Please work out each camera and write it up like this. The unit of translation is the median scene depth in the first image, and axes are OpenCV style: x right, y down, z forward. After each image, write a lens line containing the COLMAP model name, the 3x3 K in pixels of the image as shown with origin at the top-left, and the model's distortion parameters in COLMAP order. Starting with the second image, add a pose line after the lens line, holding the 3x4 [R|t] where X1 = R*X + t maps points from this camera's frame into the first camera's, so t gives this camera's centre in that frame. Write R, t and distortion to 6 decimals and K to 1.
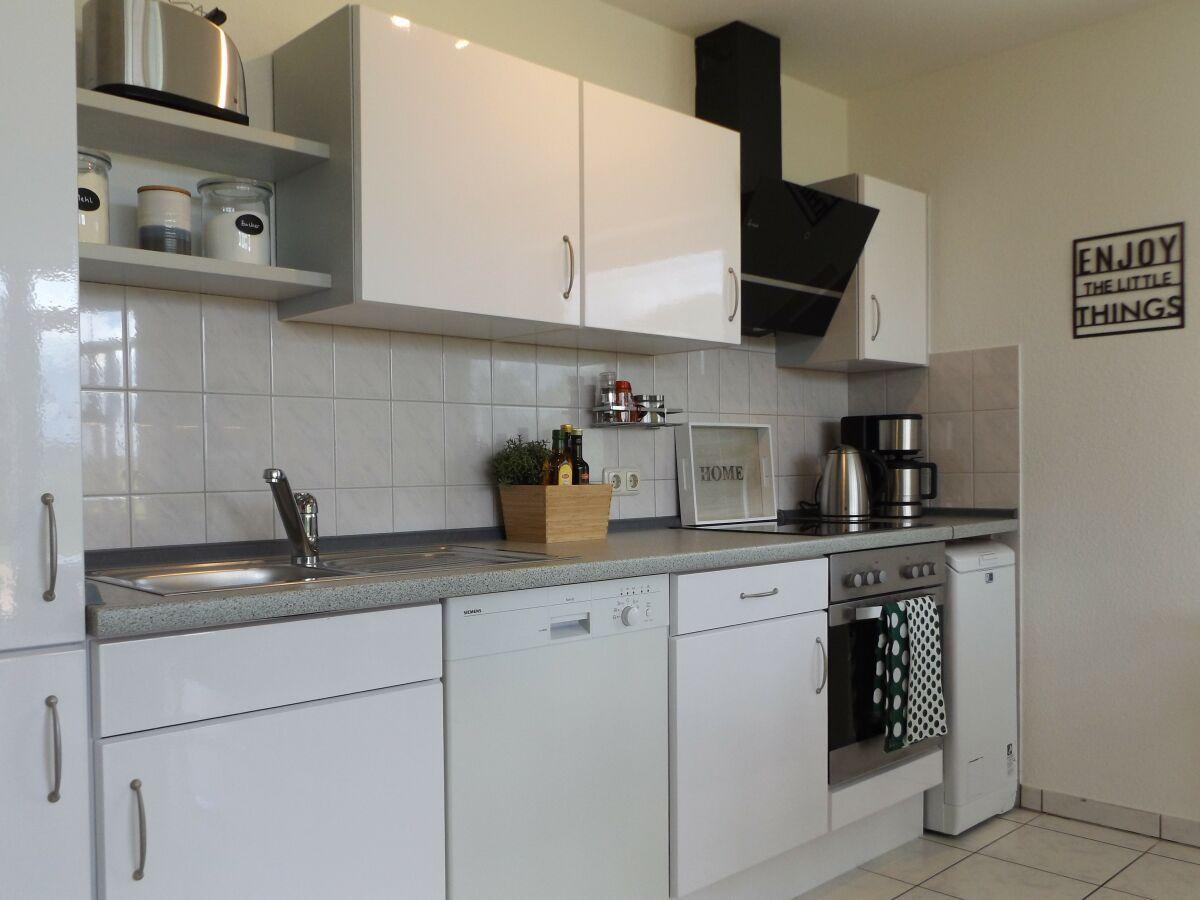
lens RADIAL K [[1056.2, 0, 599.1], [0, 1056.2, 493.3], [0, 0, 1]] dist [-0.002115, 0.000904]
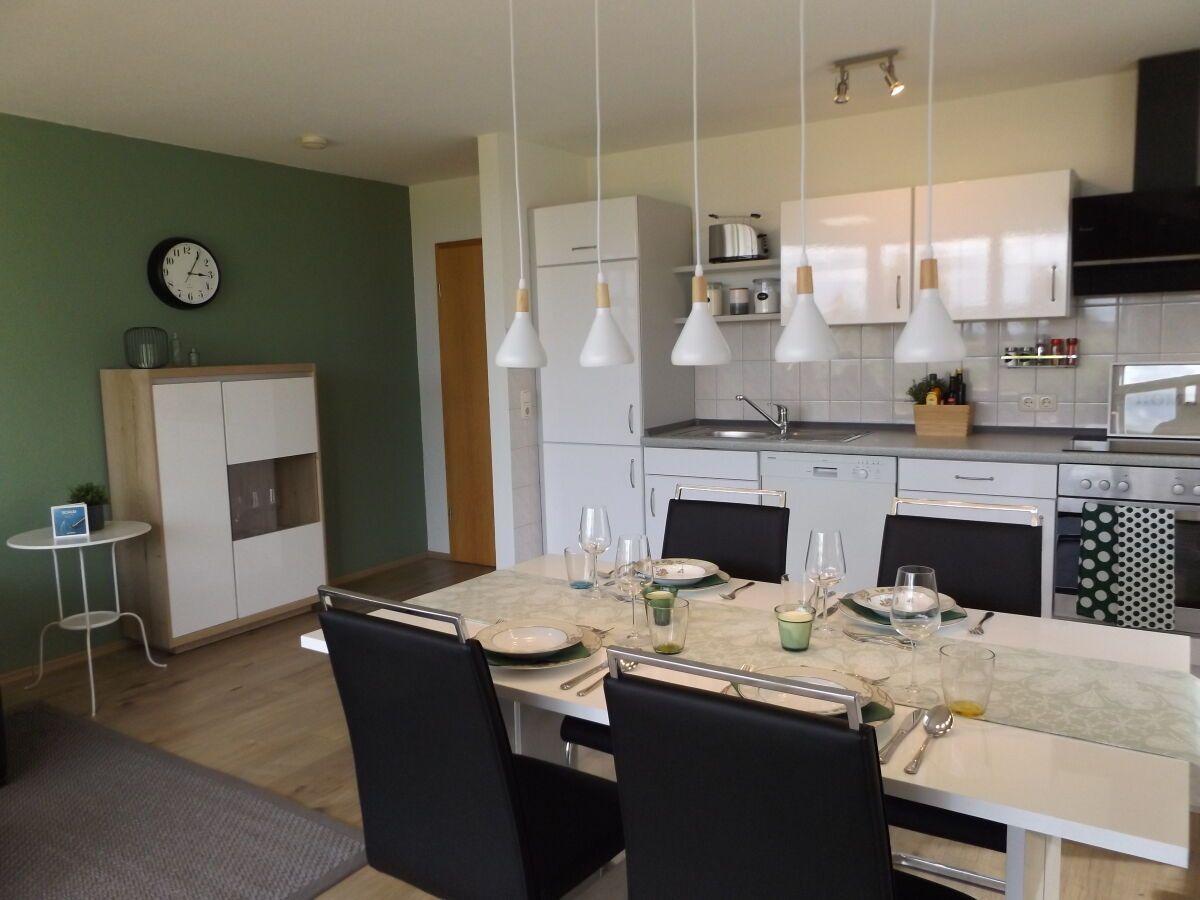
lens RADIAL K [[916.5, 0, 600.0], [0, 916.5, 450.0], [0, 0, 1]] dist [-0.001827, -0.000523]
pose [[0.243914, 0.119343, -0.962426, 1.449659], [0.001474, 0.992353, 0.123427, -0.134515], [0.969796, -0.031524, 0.241873, 0.067629]]
